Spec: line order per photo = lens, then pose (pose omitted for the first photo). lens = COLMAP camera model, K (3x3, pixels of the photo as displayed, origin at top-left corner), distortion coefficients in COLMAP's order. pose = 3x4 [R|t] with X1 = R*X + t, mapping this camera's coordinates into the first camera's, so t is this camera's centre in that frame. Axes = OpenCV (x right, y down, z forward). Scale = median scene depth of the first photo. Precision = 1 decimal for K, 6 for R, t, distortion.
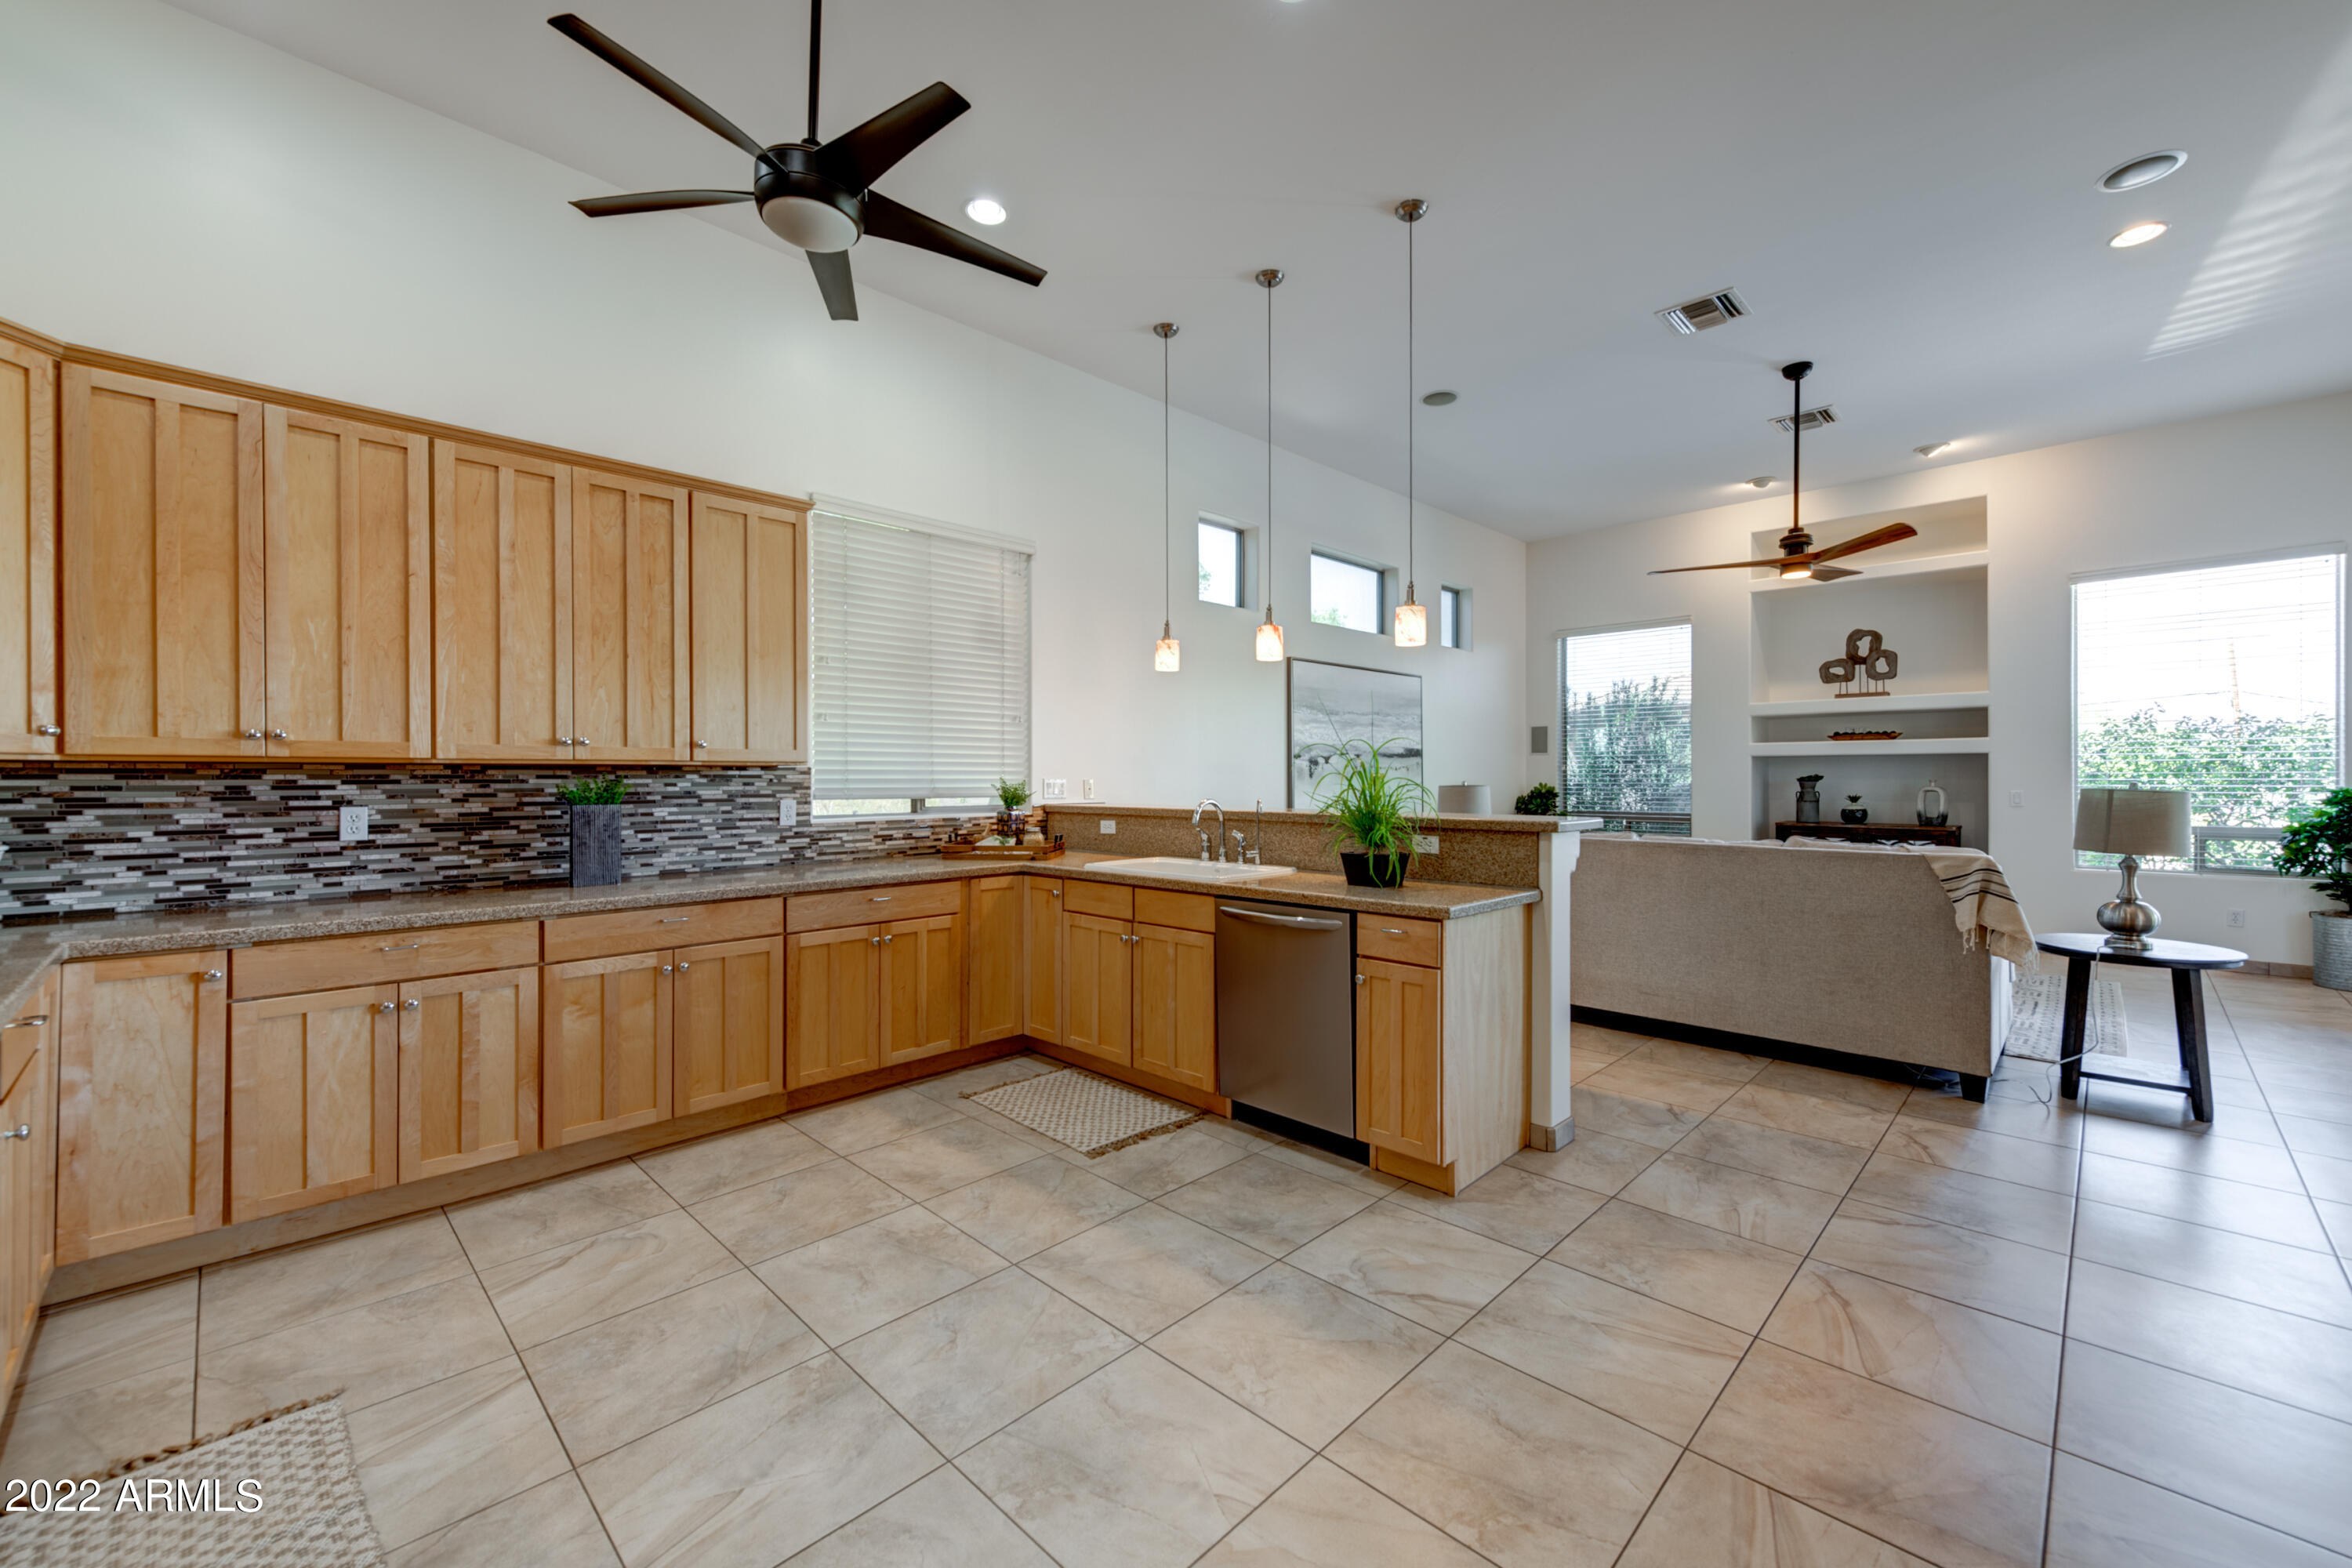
lens RADIAL K [[930.4, 0, 1205.1], [0, 930.4, 778.7], [0, 0, 1]] dist [0.011342, -0.000329]
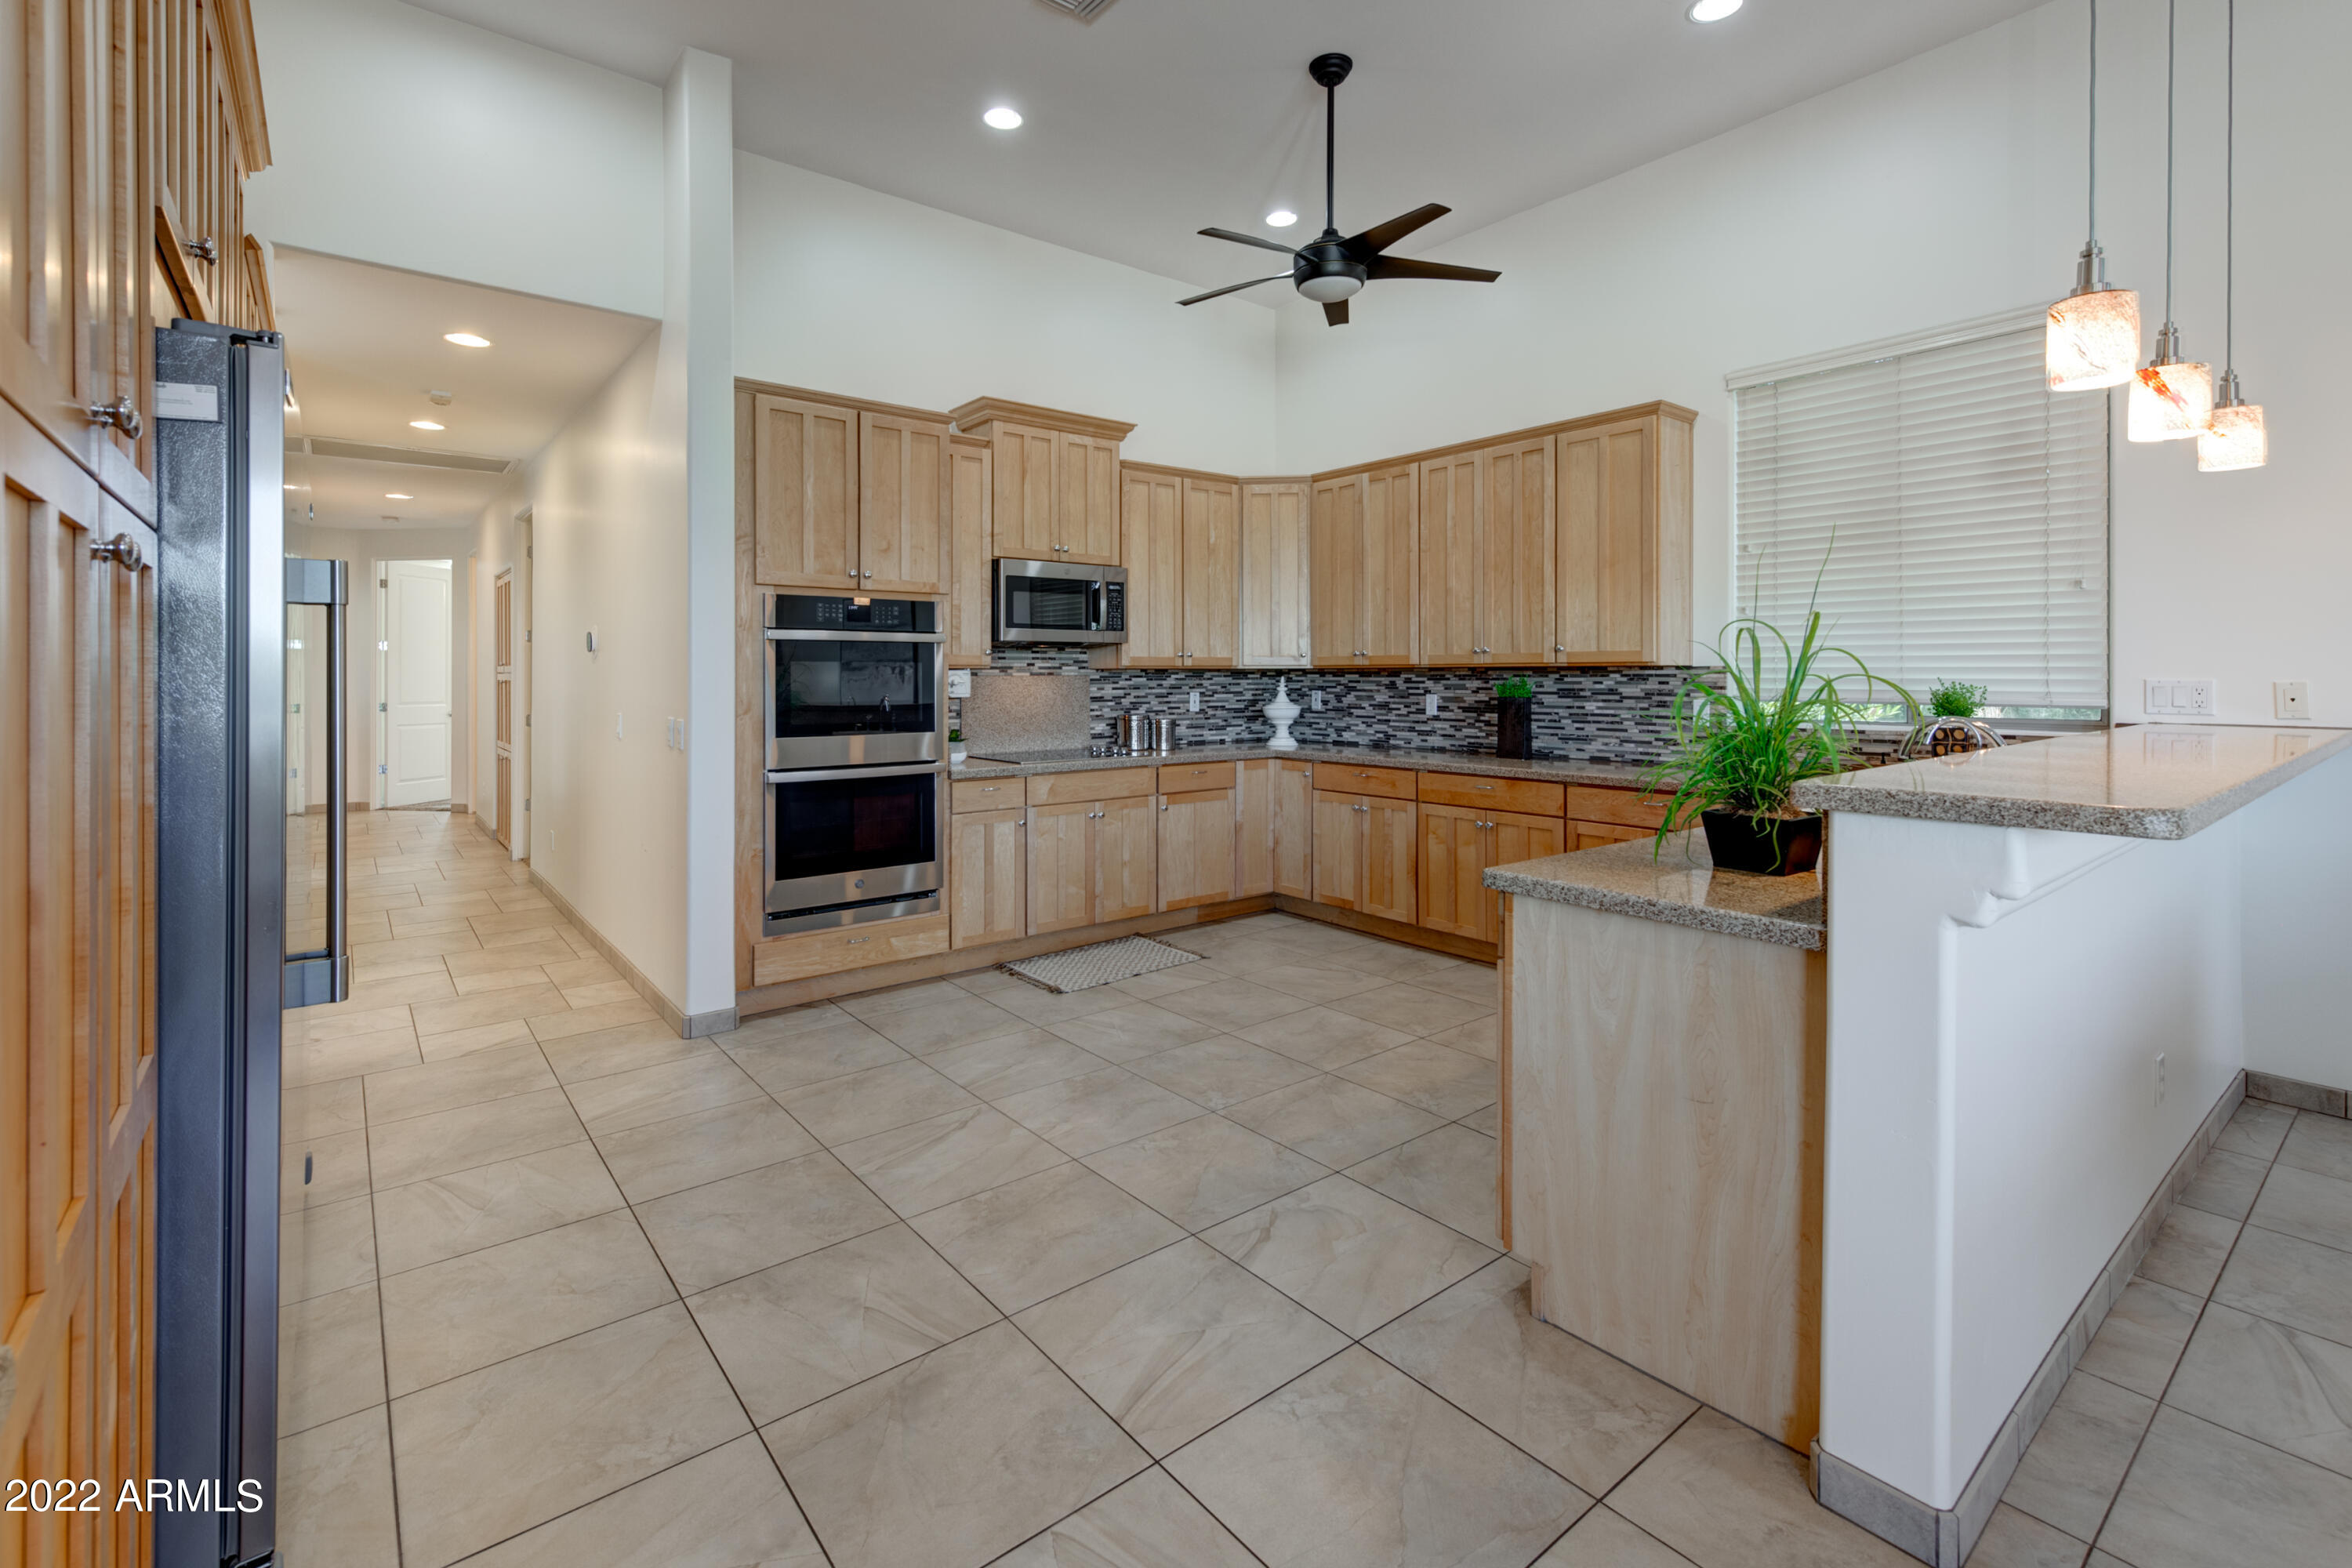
lens RADIAL K [[1047.5, 0, 1140.5], [0, 1047.5, 674.0], [0, 0, 1]] dist [0.018120, -0.000172]
pose [[-0.149695, 0.001955, -0.988730, 0.926148], [0.001480, 0.999997, 0.001753, -0.008615], [0.988731, -0.001201, -0.149697, 0.738553]]
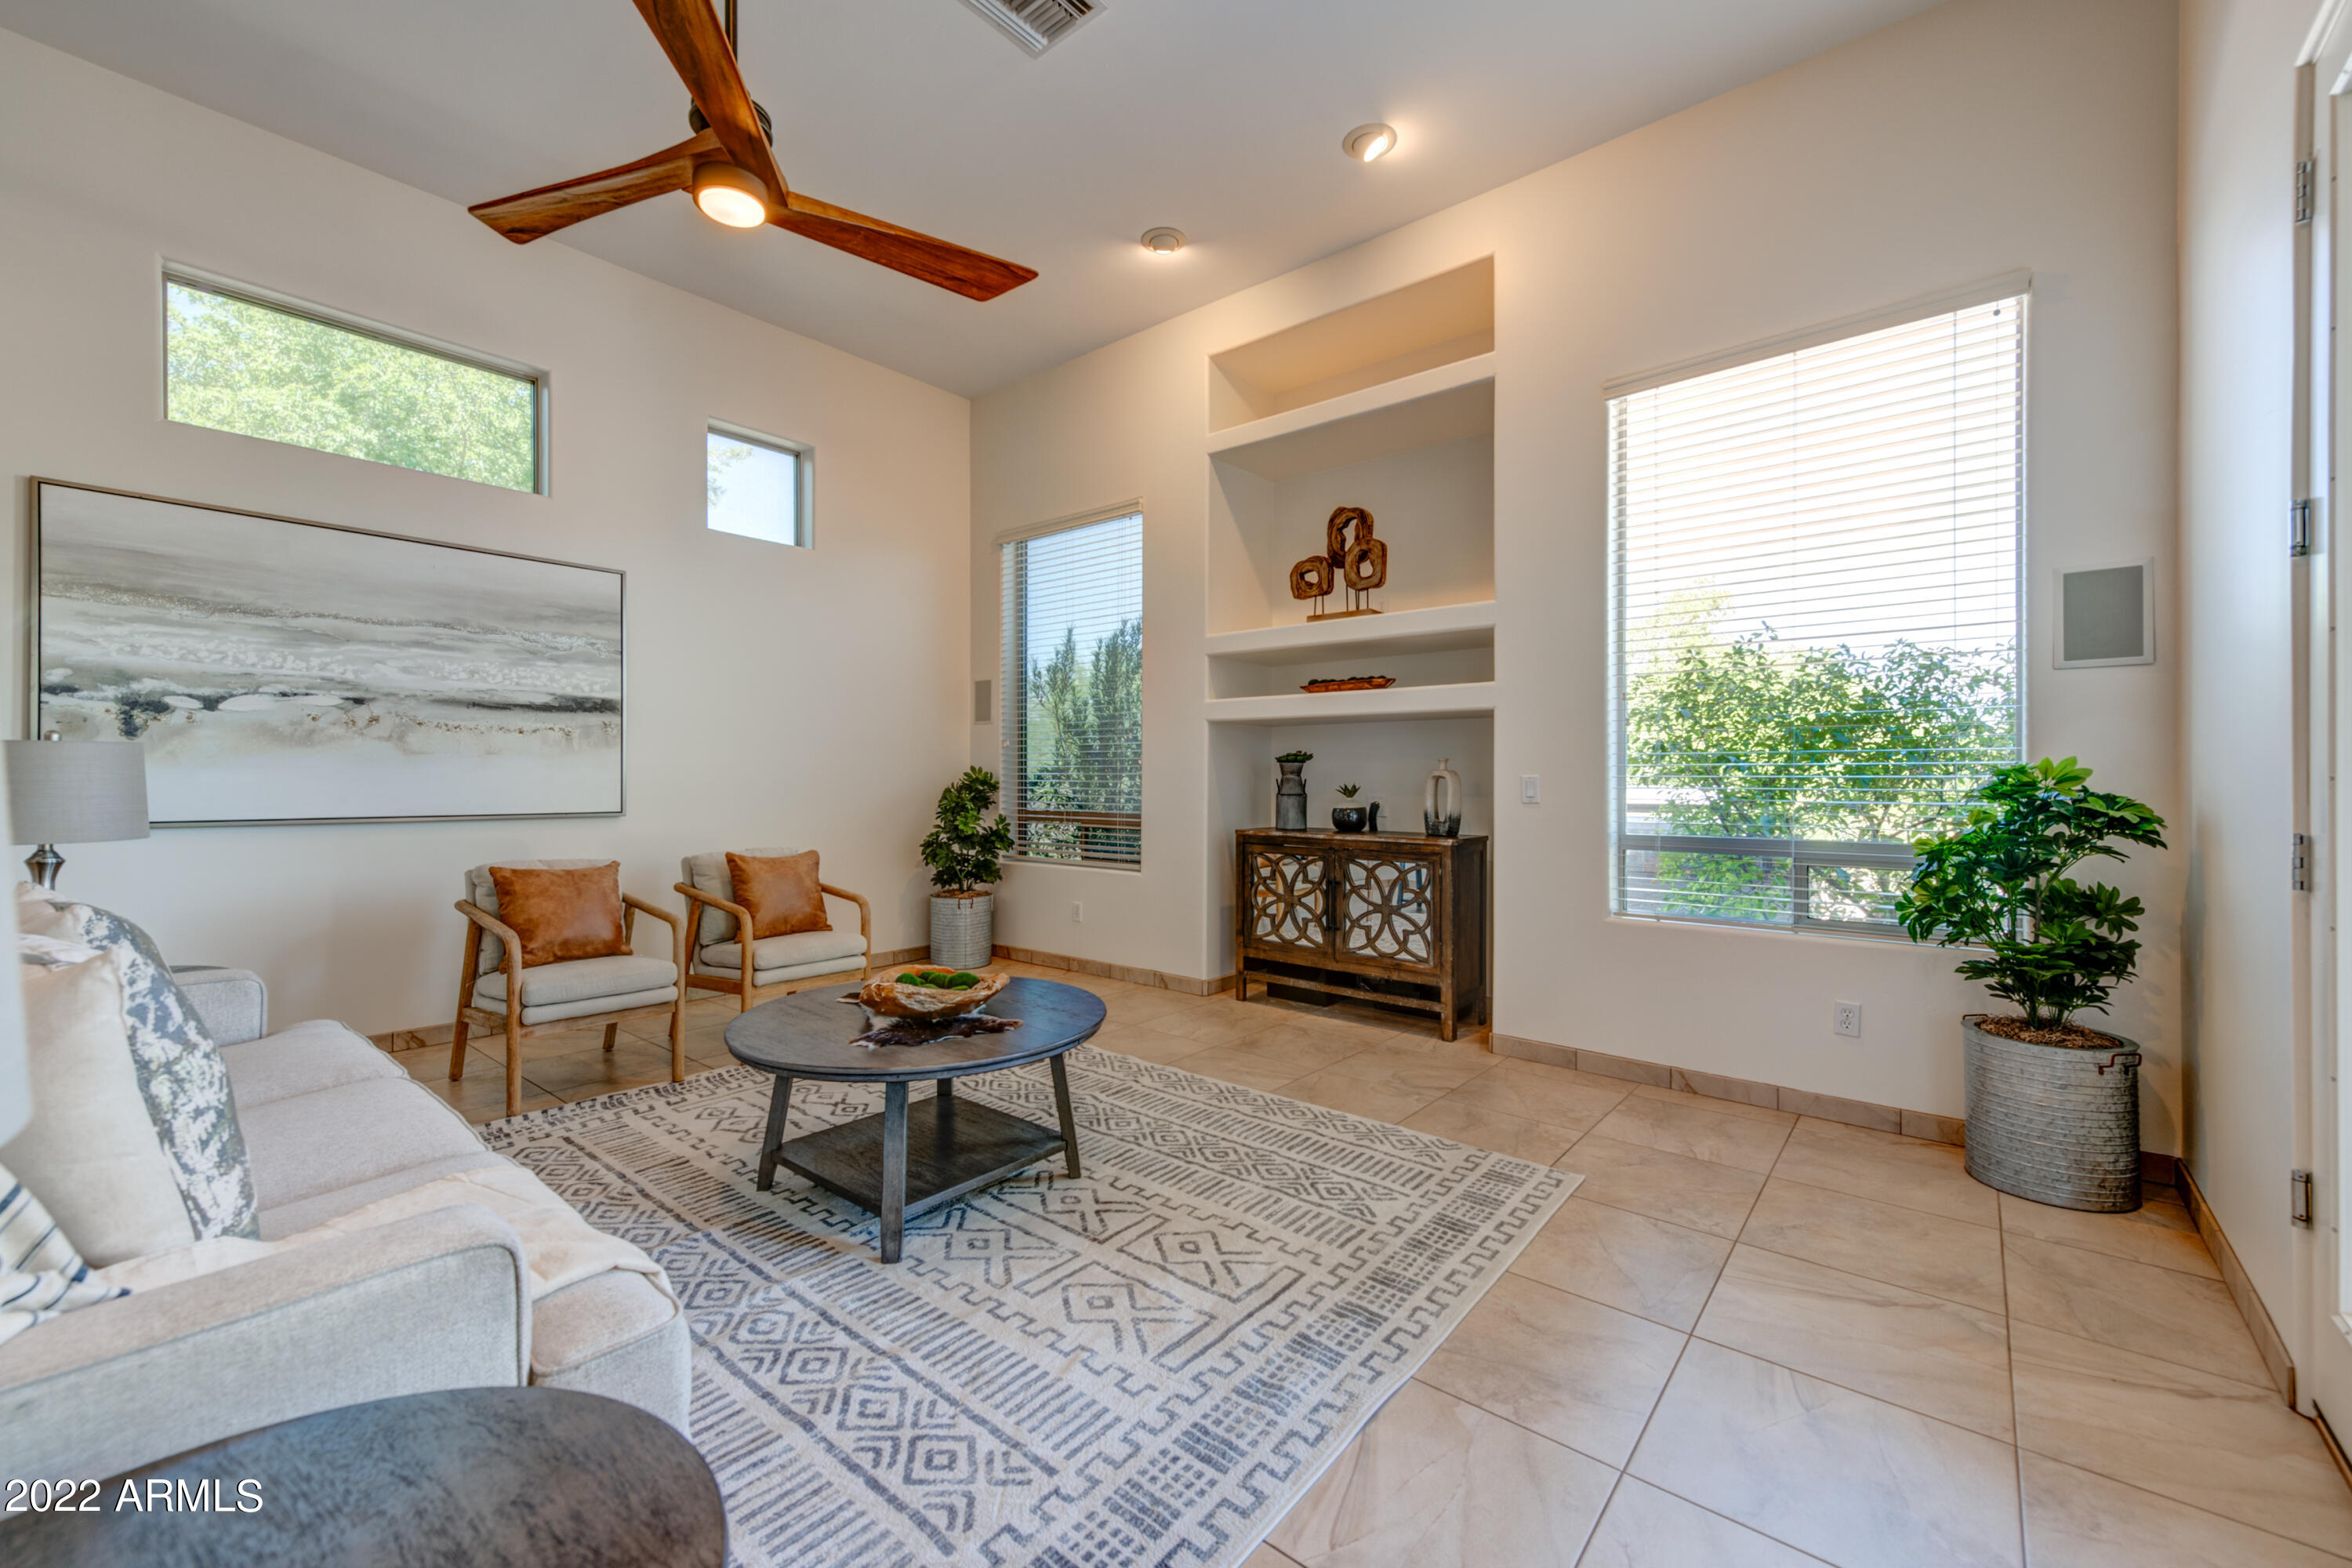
lens RADIAL K [[928.7, 0, 1191.2], [0, 928.7, 770.1], [0, 0, 1]] dist [0.014318, -0.000070]
pose [[0.996545, 0.007984, 0.082667, 1.281929], [-0.007126, 0.999918, -0.010670, 0.036299], [-0.082746, 0.010044, 0.996520, 0.959126]]
